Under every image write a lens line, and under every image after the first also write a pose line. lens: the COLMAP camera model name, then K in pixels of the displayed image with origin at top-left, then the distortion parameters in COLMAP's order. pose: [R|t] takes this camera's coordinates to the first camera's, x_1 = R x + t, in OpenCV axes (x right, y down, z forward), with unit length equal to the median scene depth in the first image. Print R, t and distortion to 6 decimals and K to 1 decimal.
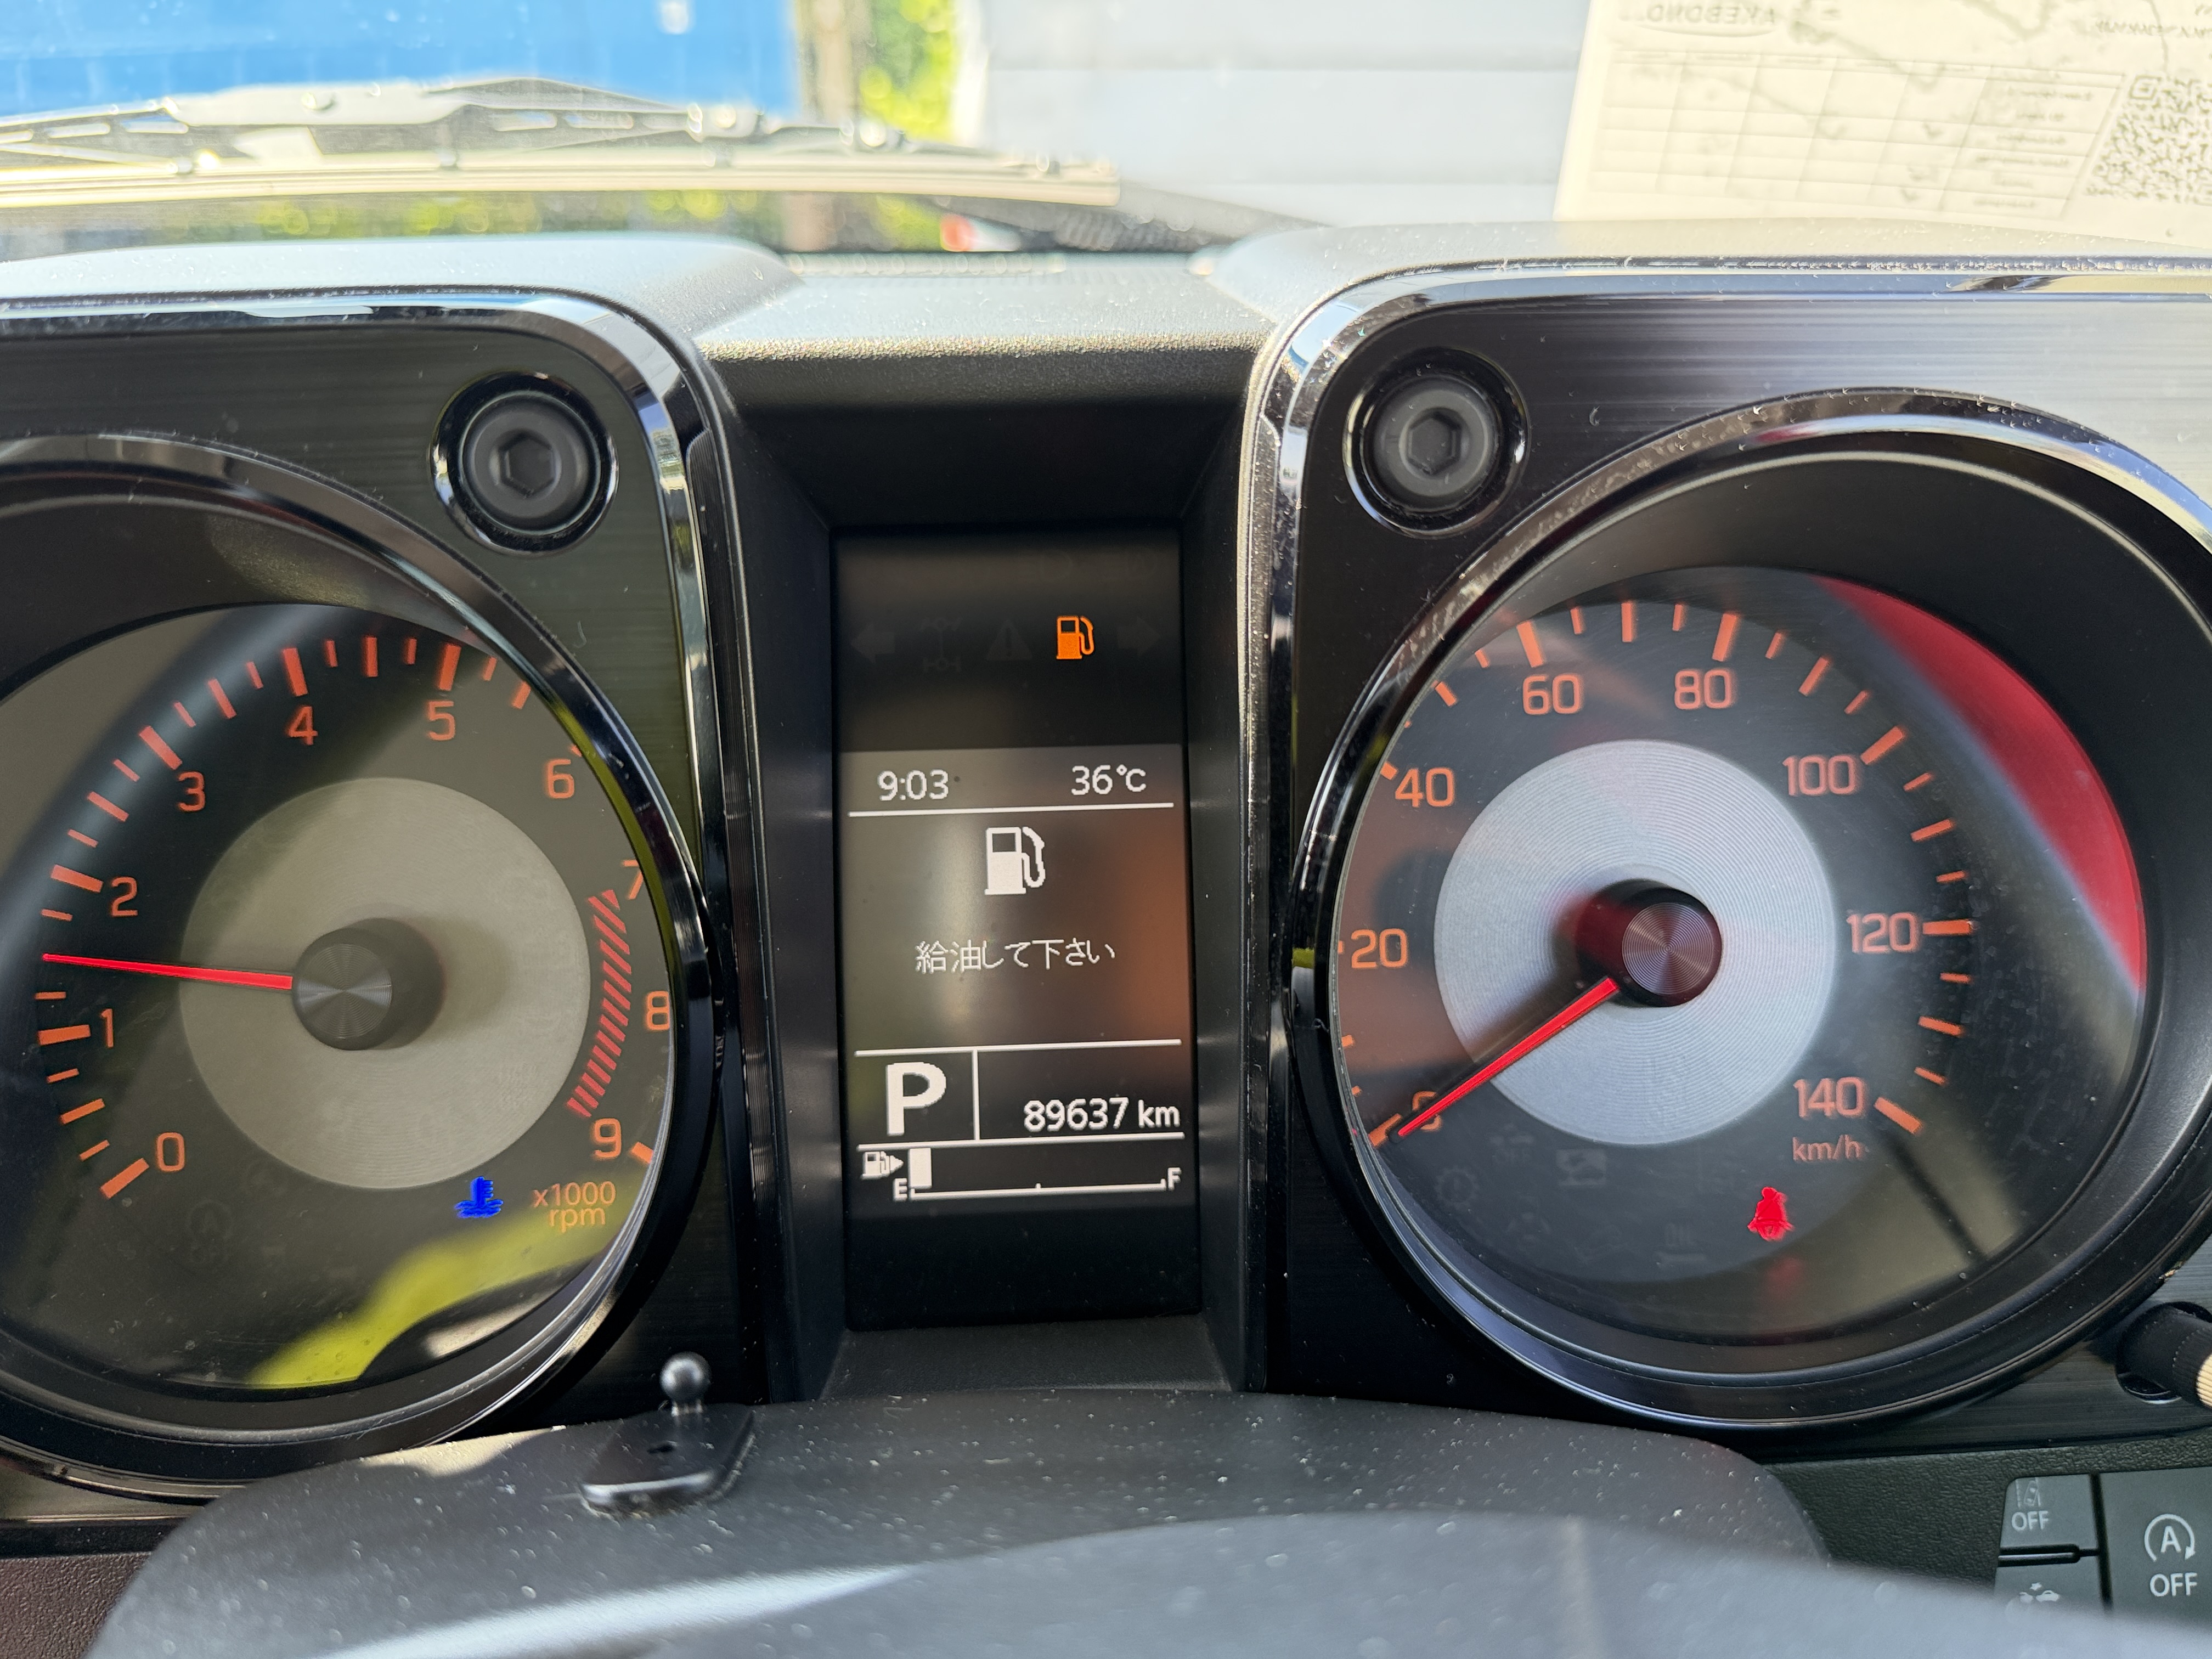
lens RADIAL K [[1589.5, 0, 1093.2], [0, 1589.5, 832.7], [0, 0, 1]] dist [0.006202, -0.001211]
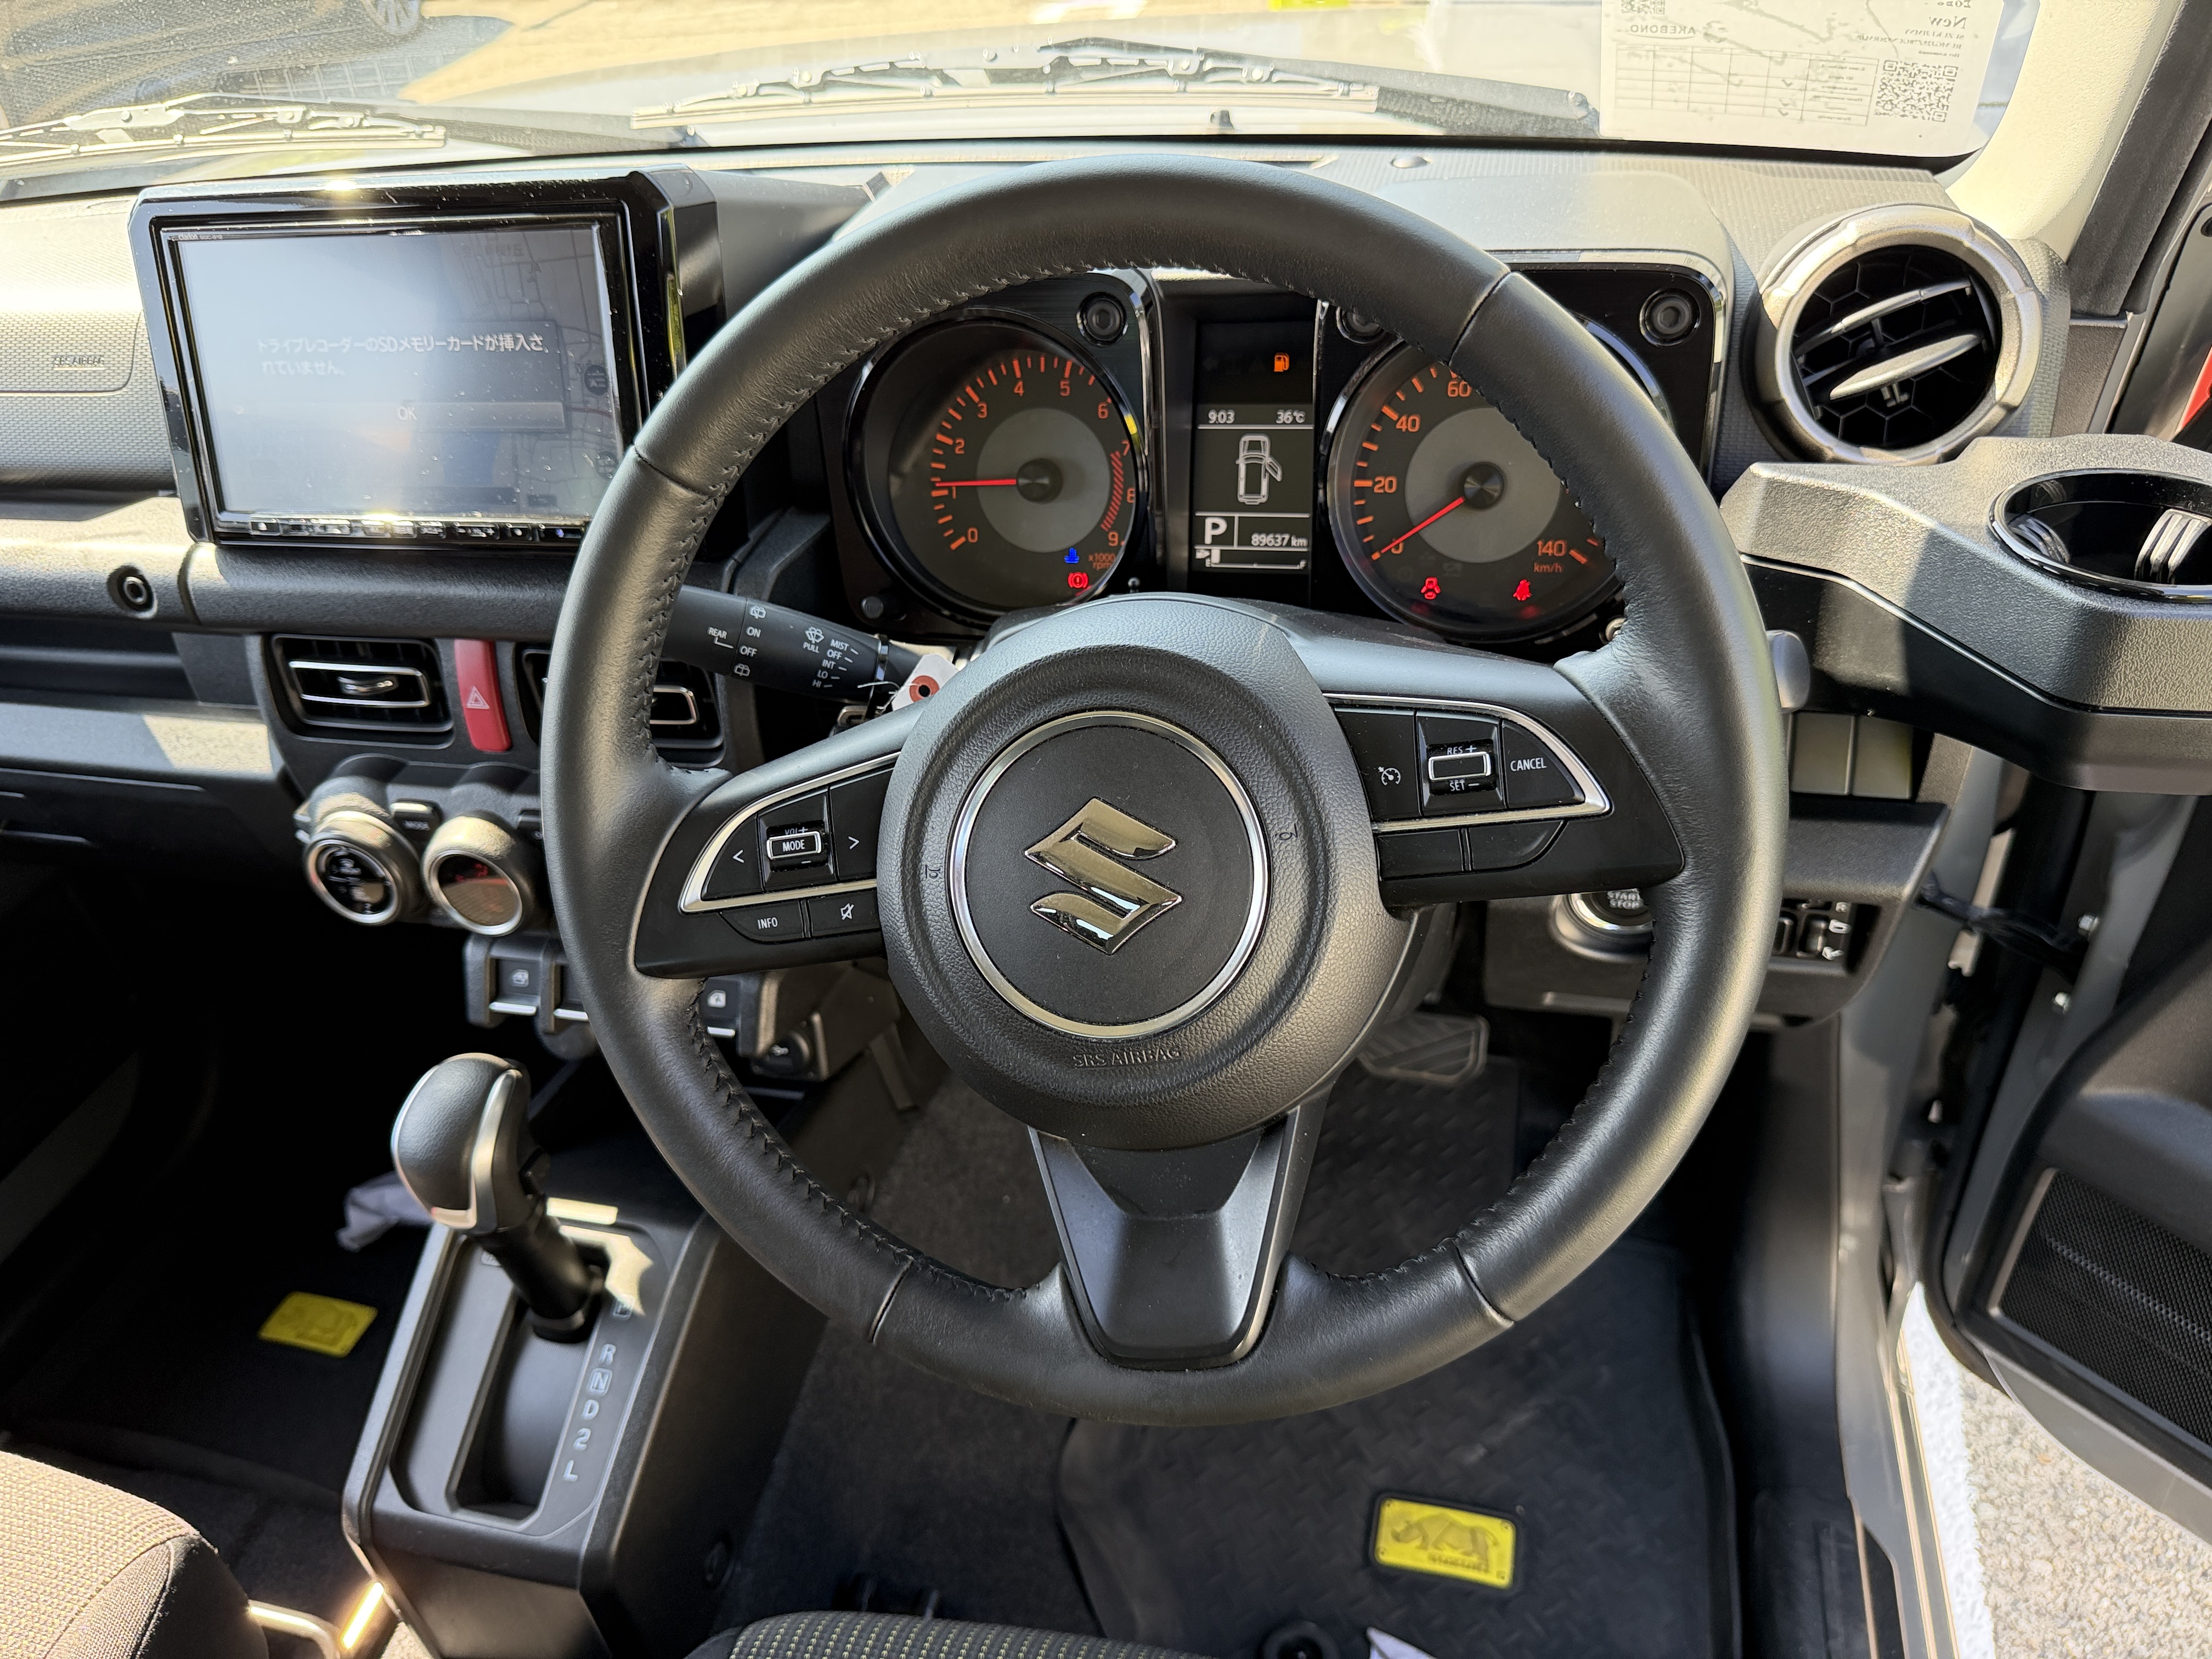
lens RADIAL K [[1578.7, 0, 1106.0], [0, 1578.7, 829.5], [0, 0, 1]] dist [0.117181, -0.143425]
pose [[0.959270, 0.104039, -0.262636, 0.503738], [-0.045771, 0.974668, 0.218921, 0.074450], [0.278759, -0.197983, 0.939732, -1.841225]]
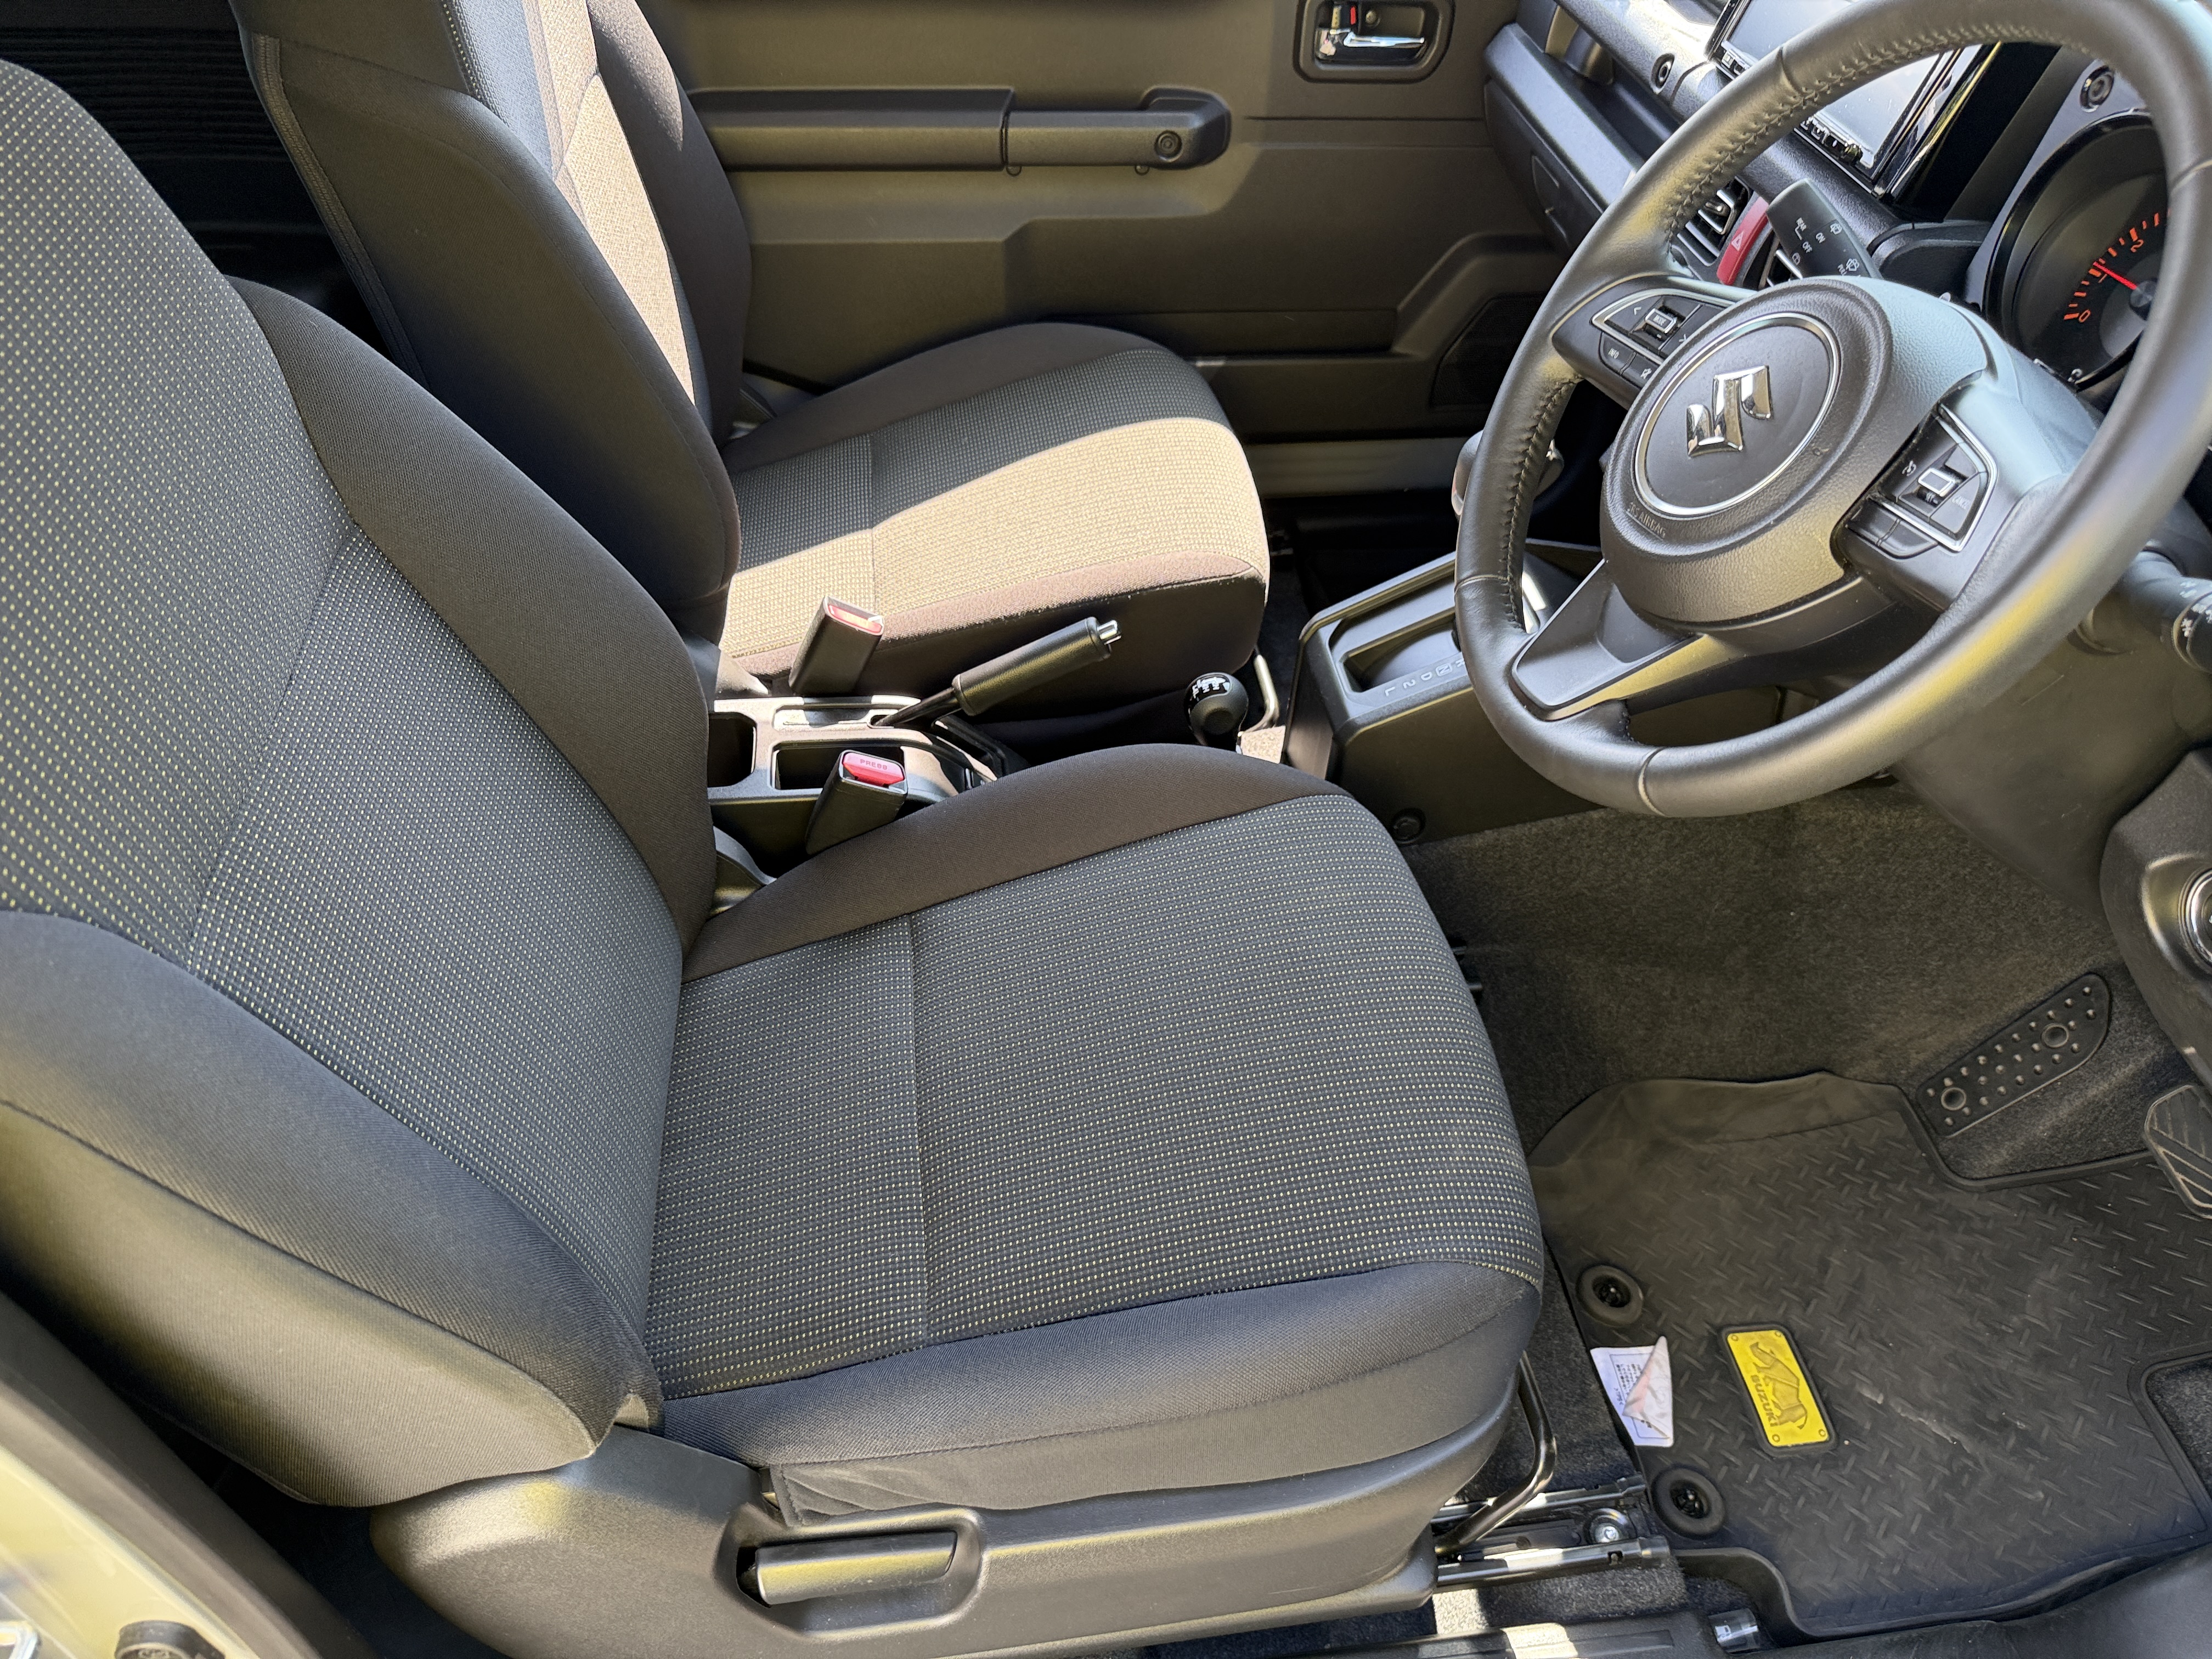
lens RADIAL K [[1589.5, 0, 1093.2], [0, 1589.5, 832.7], [0, 0, 1]] dist [0.006202, -0.001211]
pose [[0.106234, 0.703860, -0.702350, 2.448411], [-0.460846, 0.660756, 0.592472, -0.122055], [0.881099, 0.260735, 0.394566, -1.996747]]
